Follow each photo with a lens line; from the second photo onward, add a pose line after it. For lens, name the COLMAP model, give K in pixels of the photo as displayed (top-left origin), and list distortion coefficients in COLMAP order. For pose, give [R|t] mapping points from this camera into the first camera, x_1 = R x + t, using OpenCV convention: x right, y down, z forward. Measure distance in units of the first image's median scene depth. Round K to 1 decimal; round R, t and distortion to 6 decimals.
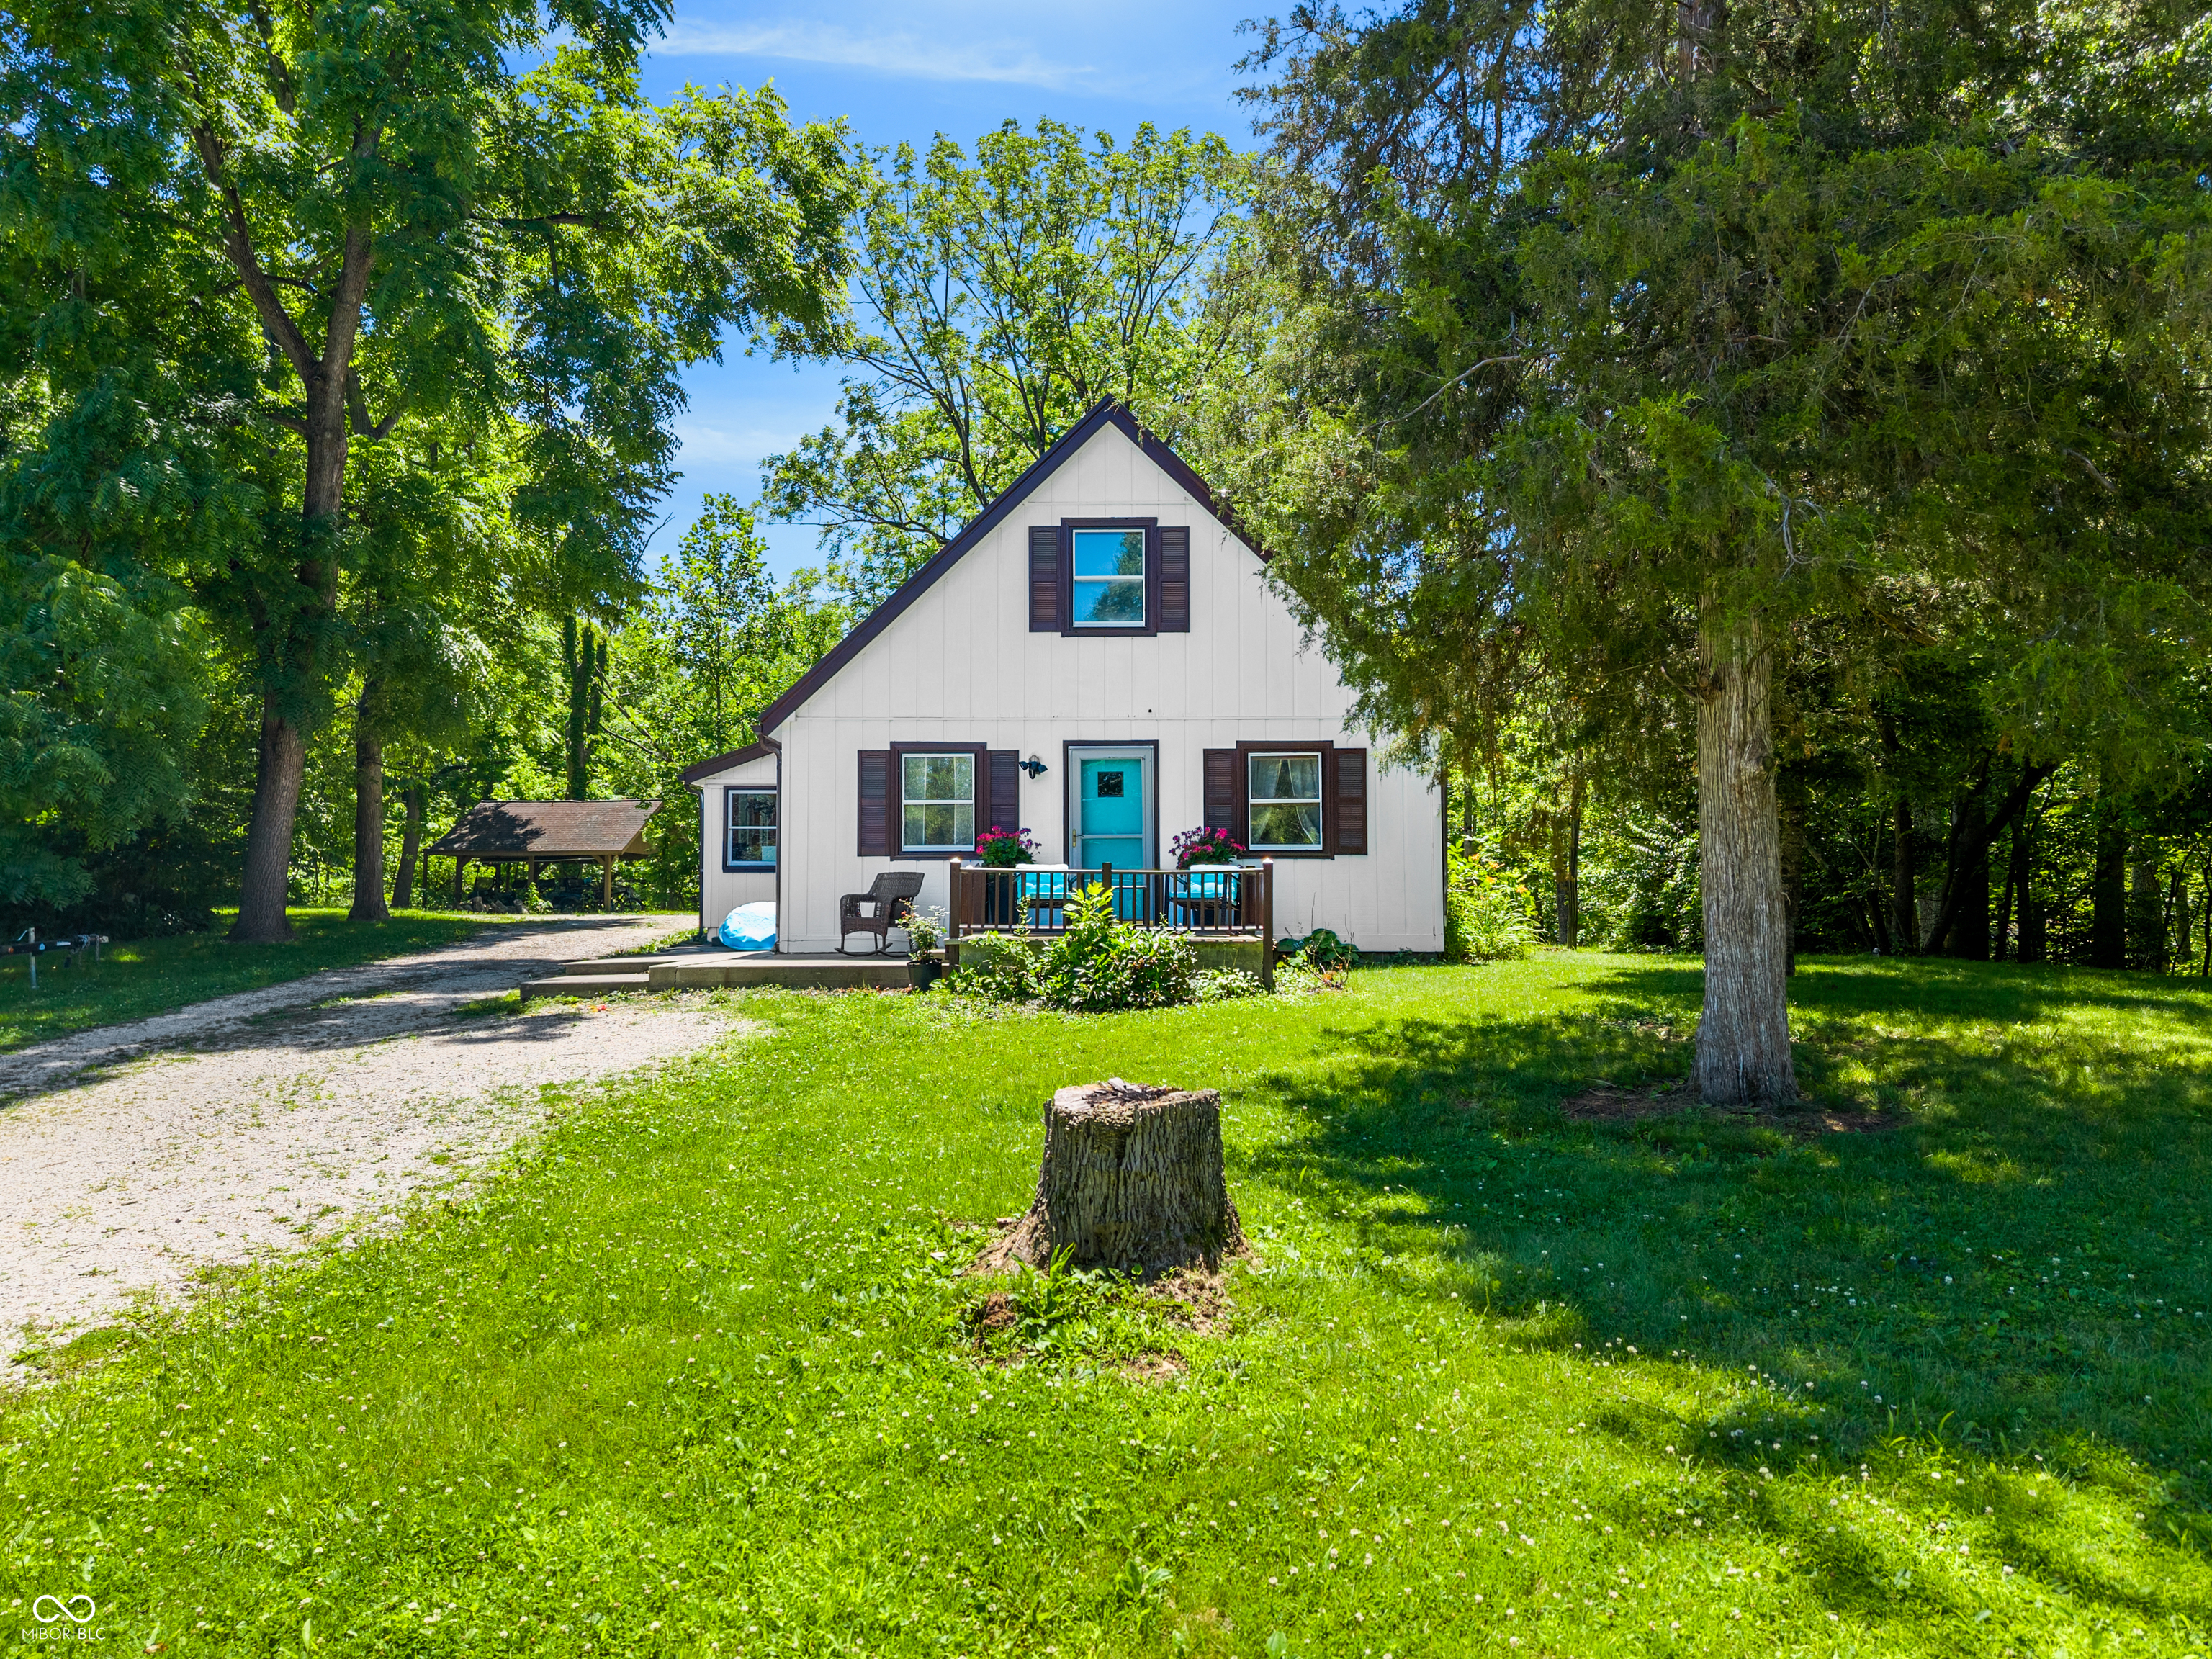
lens RADIAL K [[1487.8, 0, 1112.0], [0, 1487.8, 790.8], [0, 0, 1]] dist [0.048418, -0.000528]
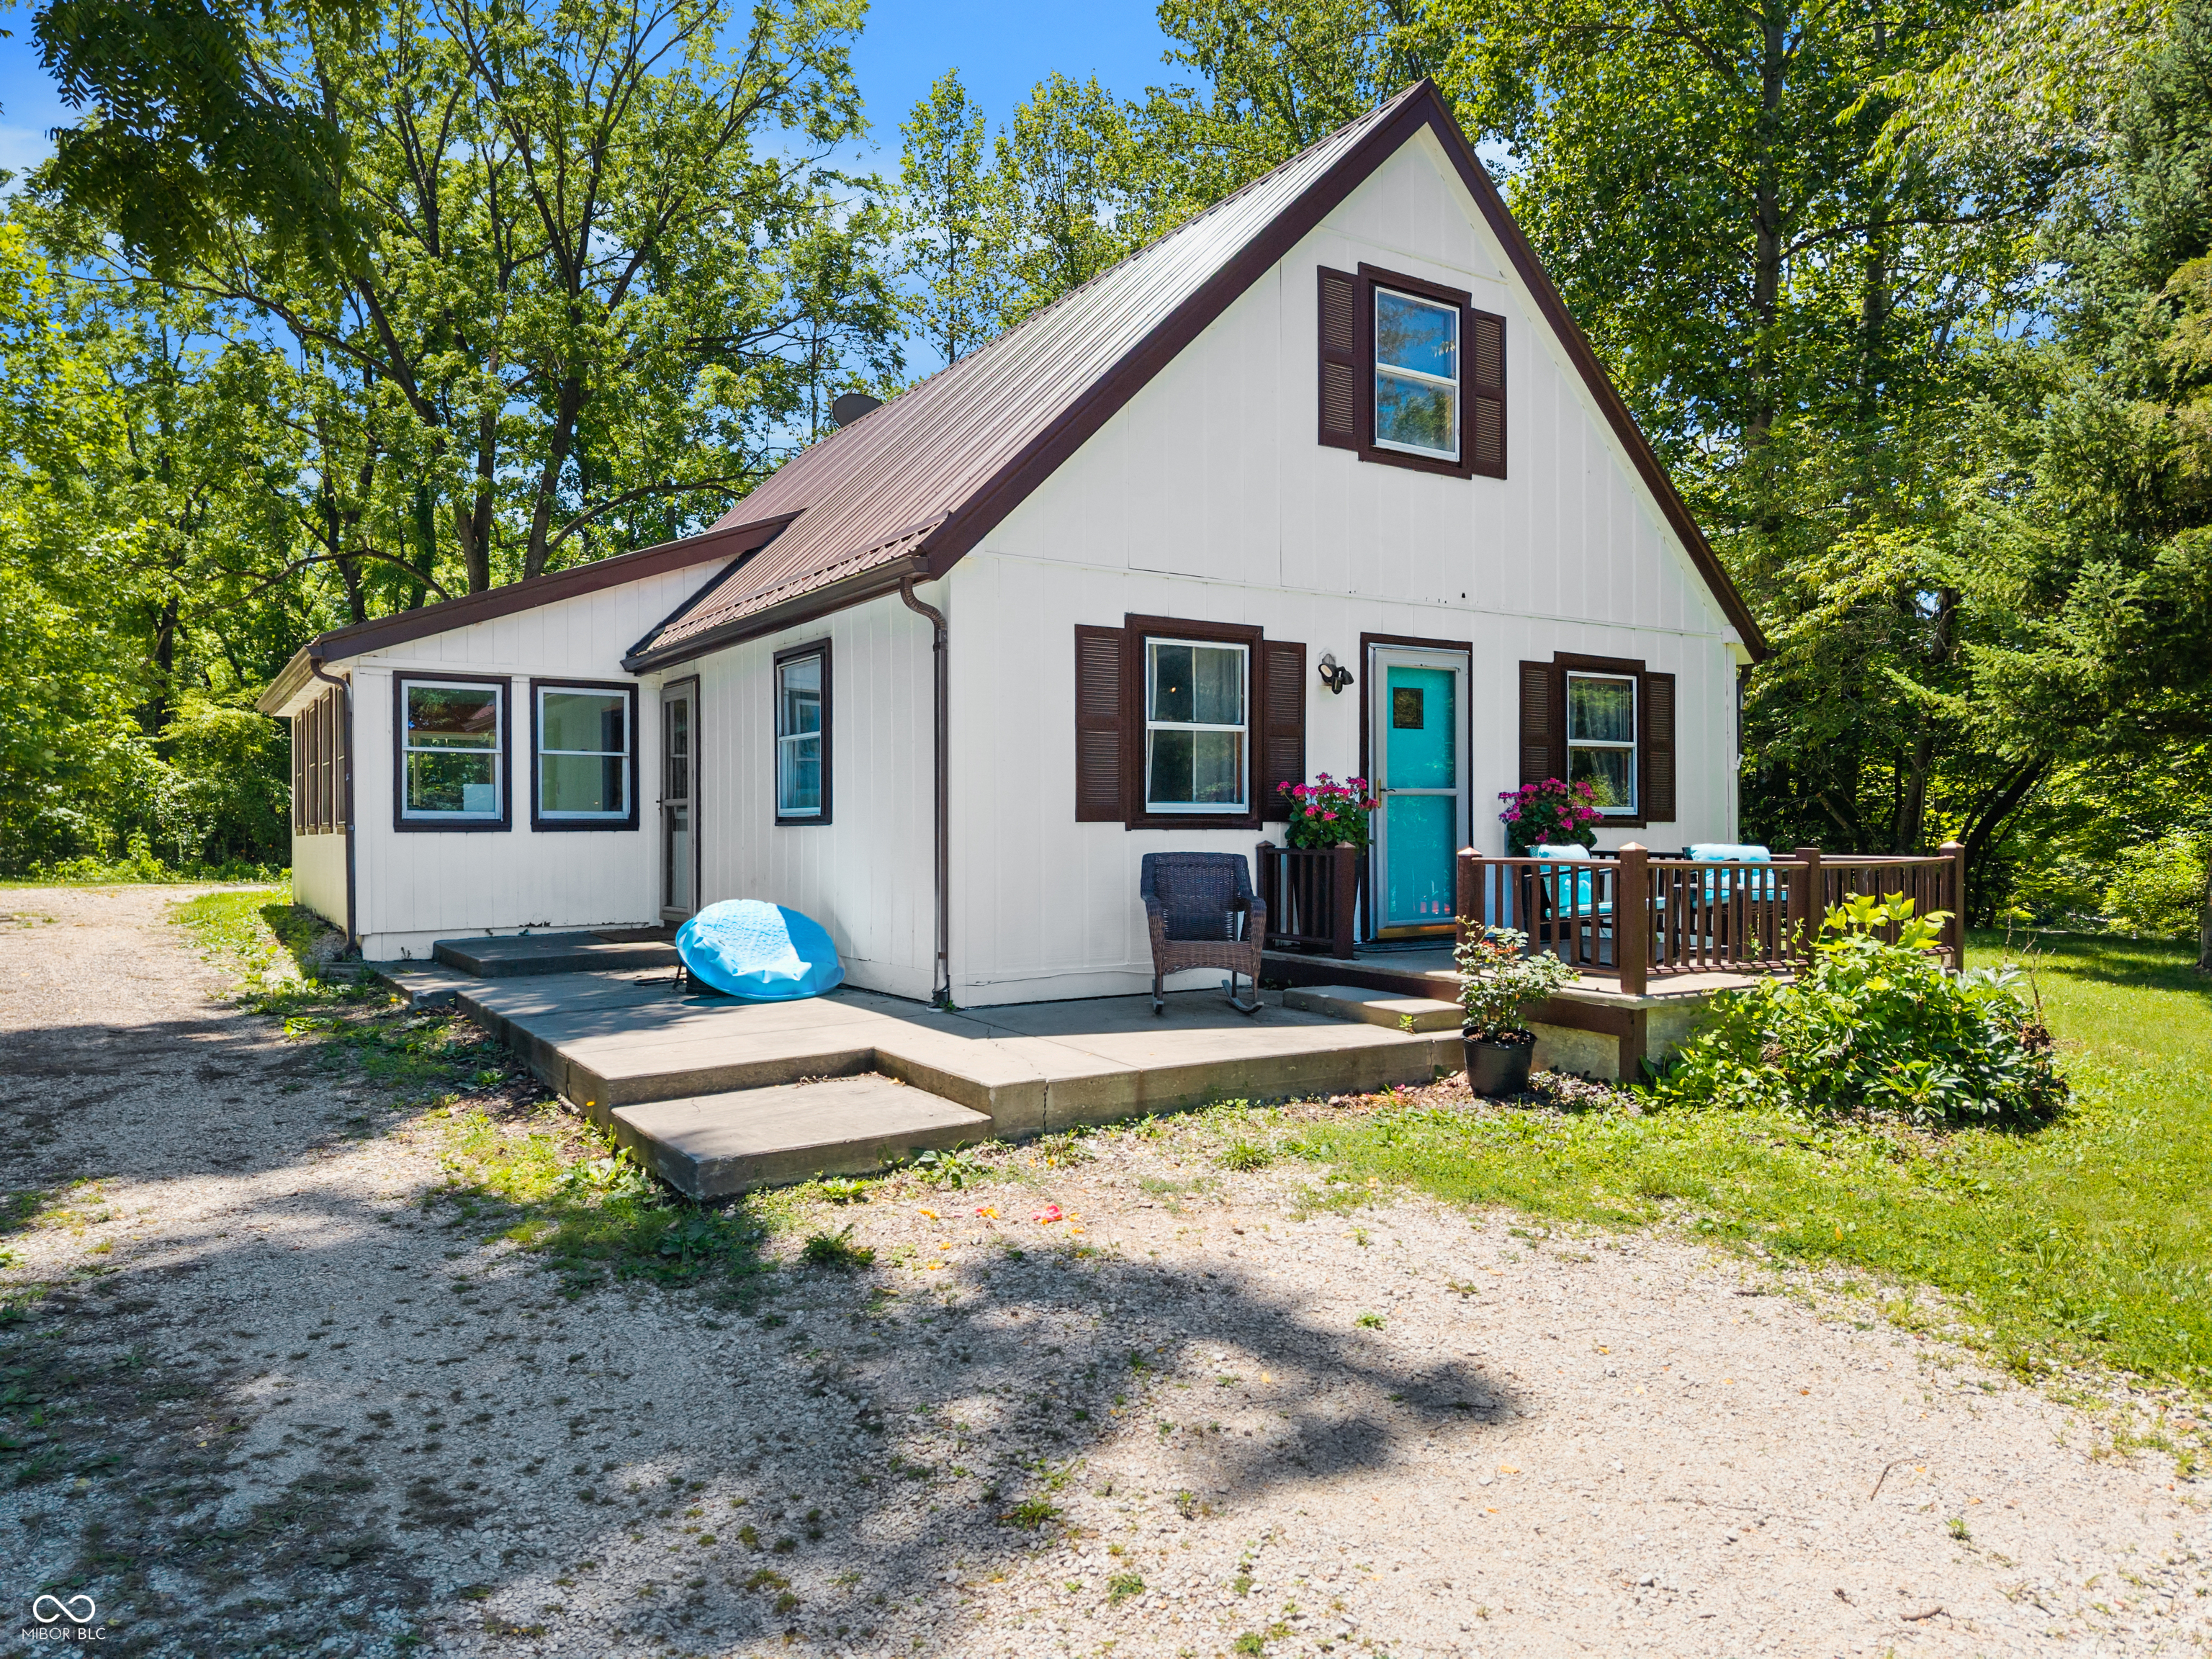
lens RADIAL K [[1477.6, 0, 1106.0], [0, 1477.6, 829.5], [0, 0, 1]] dist [-0.000906, -0.044706]
pose [[0.829179, -0.003828, 0.558970, -0.457618], [-0.040340, 0.996959, 0.066669, 0.010328], [-0.557526, -0.077829, 0.826503, 0.549978]]
